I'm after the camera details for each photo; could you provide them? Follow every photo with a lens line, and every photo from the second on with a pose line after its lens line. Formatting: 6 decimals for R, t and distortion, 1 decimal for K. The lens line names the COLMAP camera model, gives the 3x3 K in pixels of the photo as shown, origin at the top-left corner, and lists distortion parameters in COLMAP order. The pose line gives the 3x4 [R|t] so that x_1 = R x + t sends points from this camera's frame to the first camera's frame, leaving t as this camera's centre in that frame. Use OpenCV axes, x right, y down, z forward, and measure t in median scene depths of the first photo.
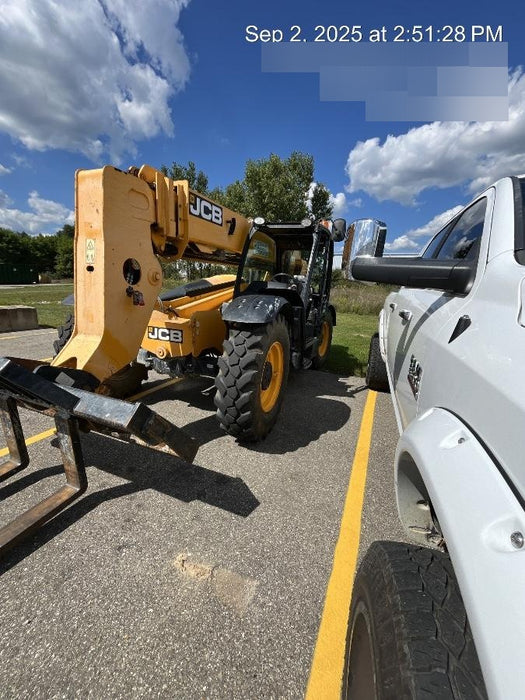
lens RADIAL K [[268.9, 0, 262.5], [0, 268.9, 350.0], [0, 0, 1]] dist [0.000672, 0.000314]
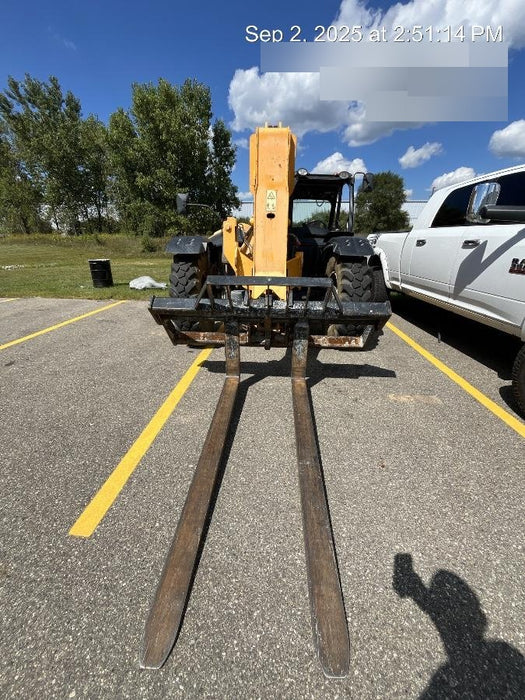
lens RADIAL K [[292.0, 0, 262.5], [0, 292.0, 350.0], [0, 0, 1]] dist [-0.003539, 0.000451]
pose [[0.930410, -0.172684, 0.323291, -0.104524], [0.131798, 0.980685, 0.144521, 0.009176], [-0.342003, -0.091855, 0.935199, -0.026342]]
